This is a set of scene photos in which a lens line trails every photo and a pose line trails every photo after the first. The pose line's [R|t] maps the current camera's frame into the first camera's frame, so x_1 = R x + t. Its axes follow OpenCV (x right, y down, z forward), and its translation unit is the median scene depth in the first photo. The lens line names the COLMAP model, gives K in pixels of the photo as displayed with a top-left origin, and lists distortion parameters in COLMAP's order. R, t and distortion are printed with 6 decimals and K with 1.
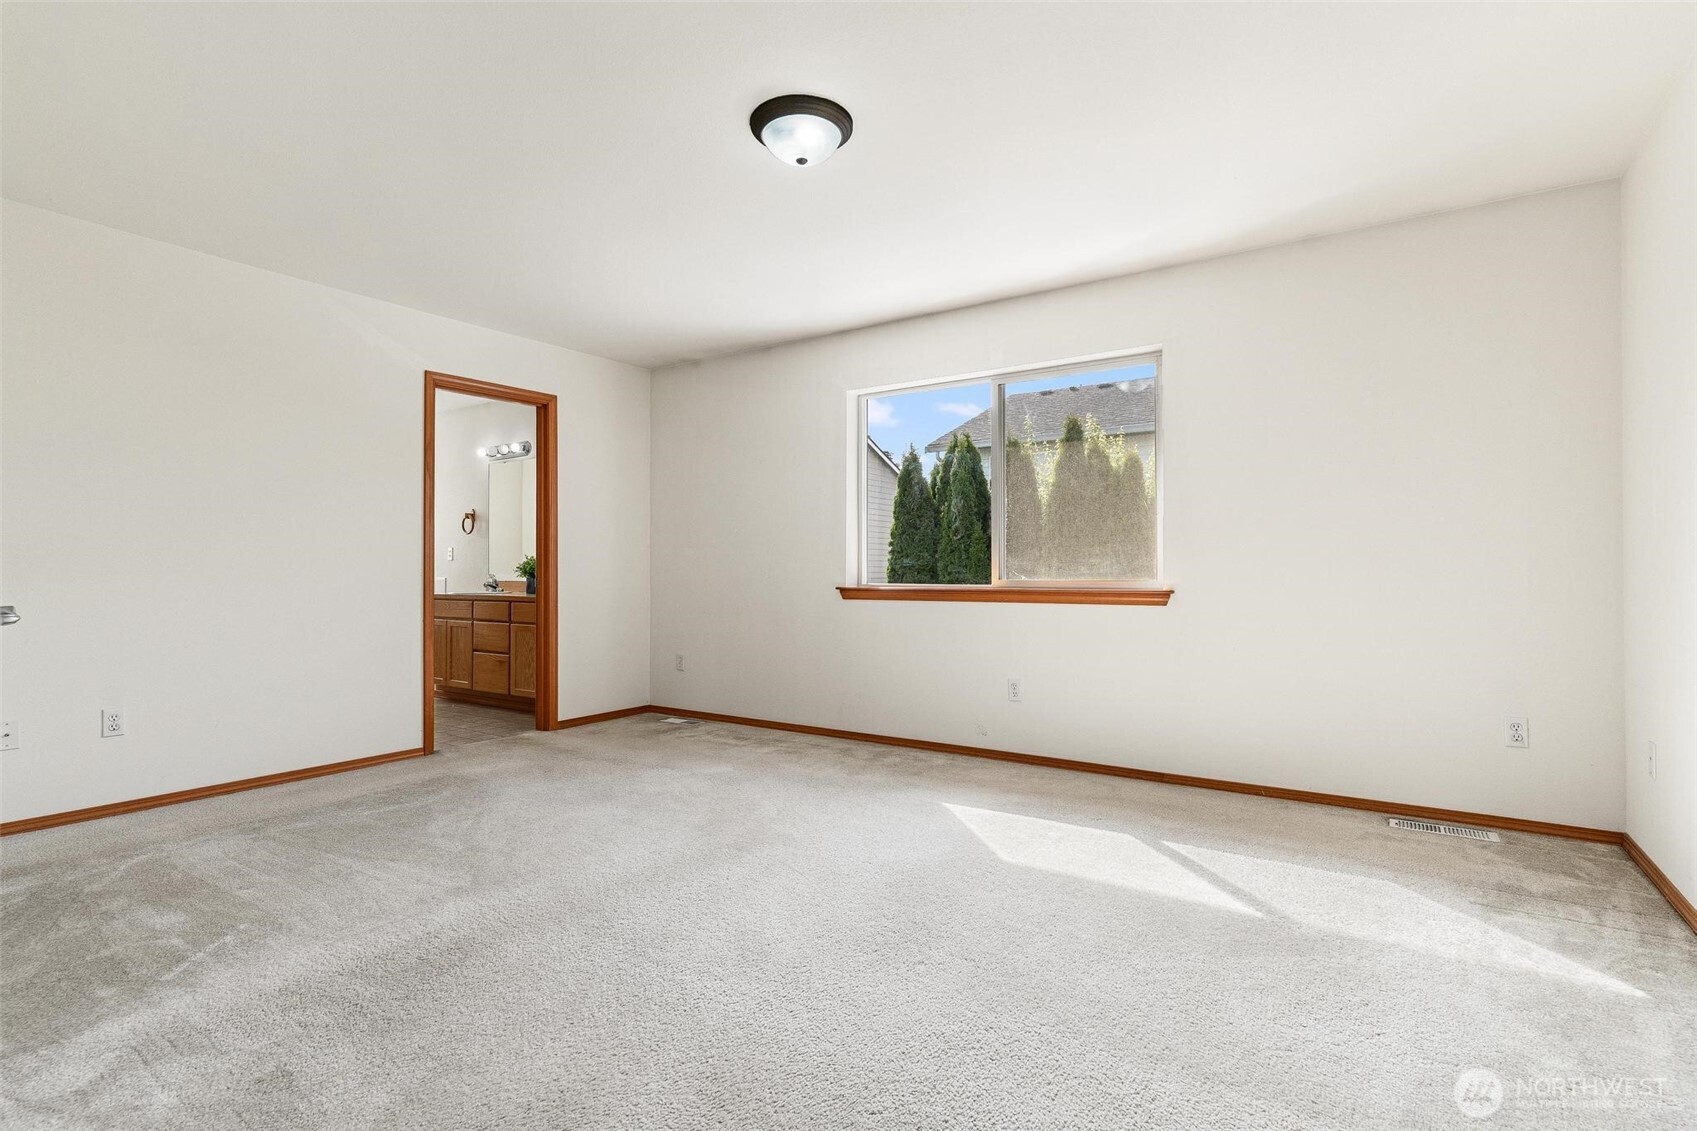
lens RADIAL K [[818.9, 0, 844.8], [0, 818.9, 565.0], [0, 0, 1]] dist [-0.001060, -0.000043]
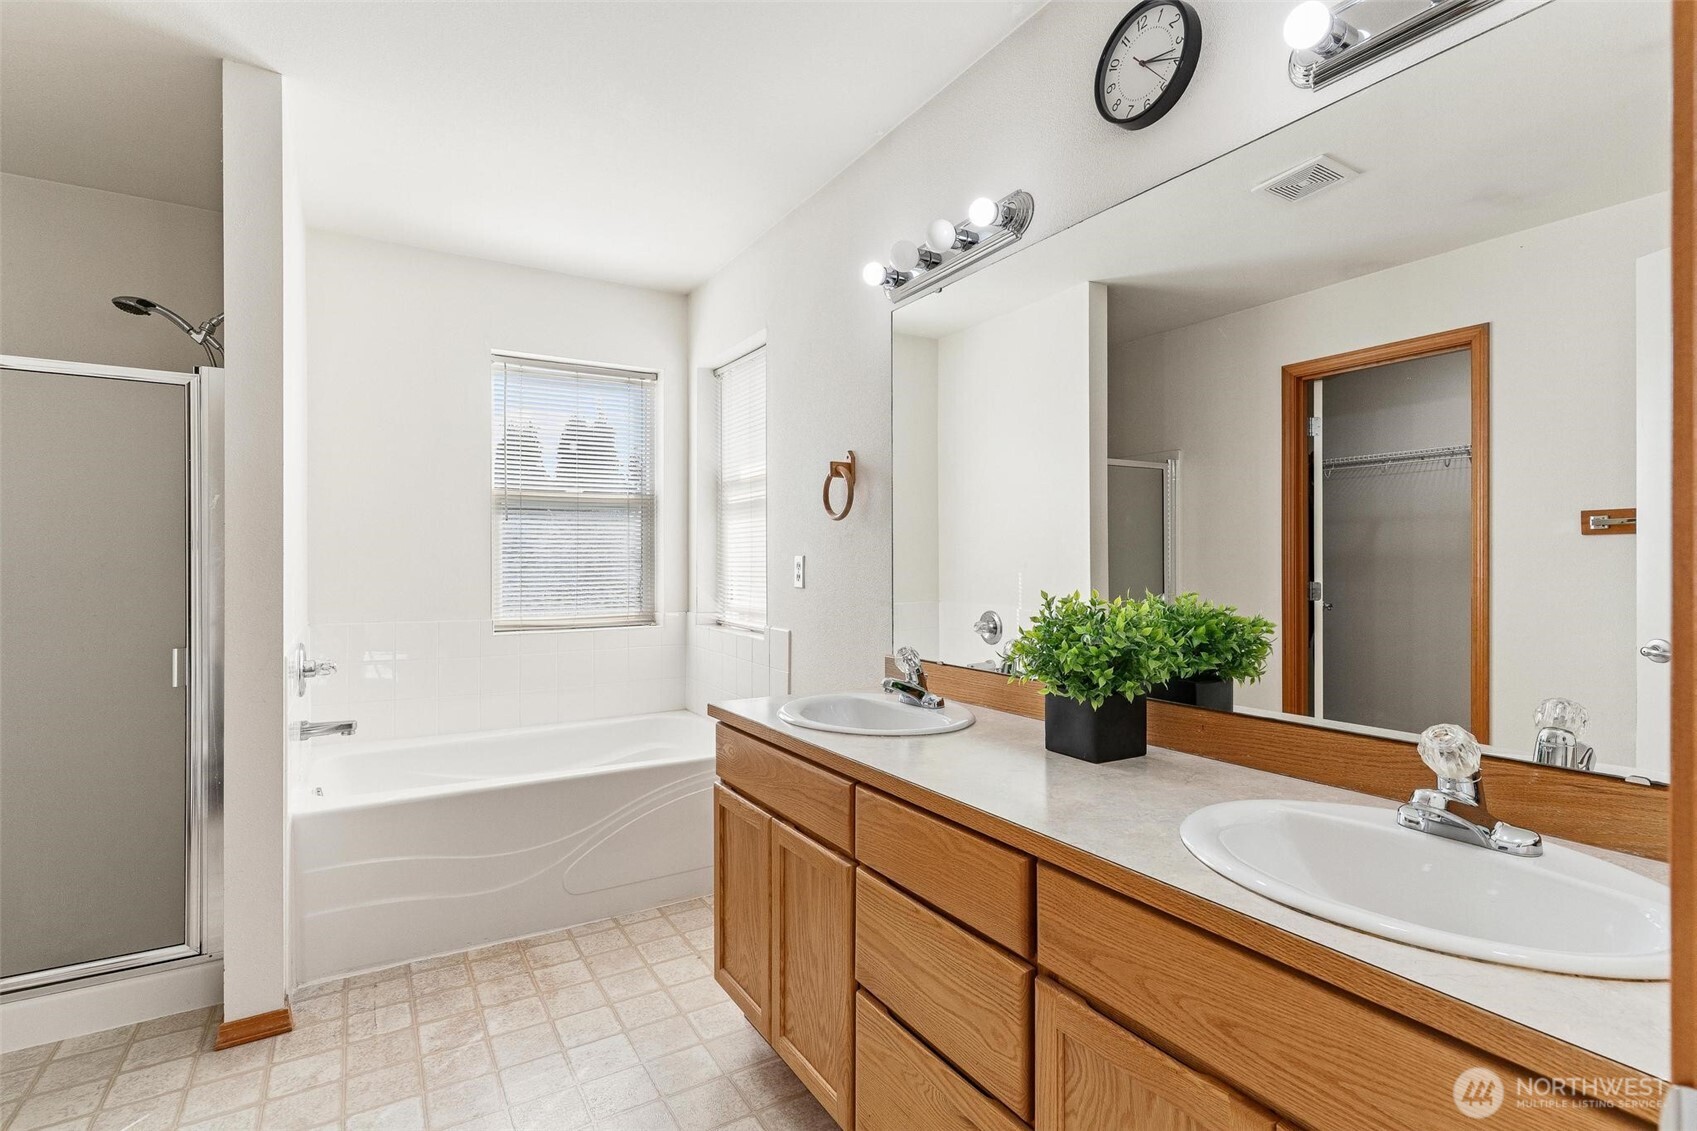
lens RADIAL K [[818.9, 0, 848.5], [0, 818.9, 563.1], [0, 0, 1]] dist [-0.001060, -0.000043]
pose [[0.907274, -0.010070, -0.420419, -0.305056], [0.012130, 0.999924, 0.002225, -0.019428], [0.420365, -0.007118, 0.907327, 0.675002]]
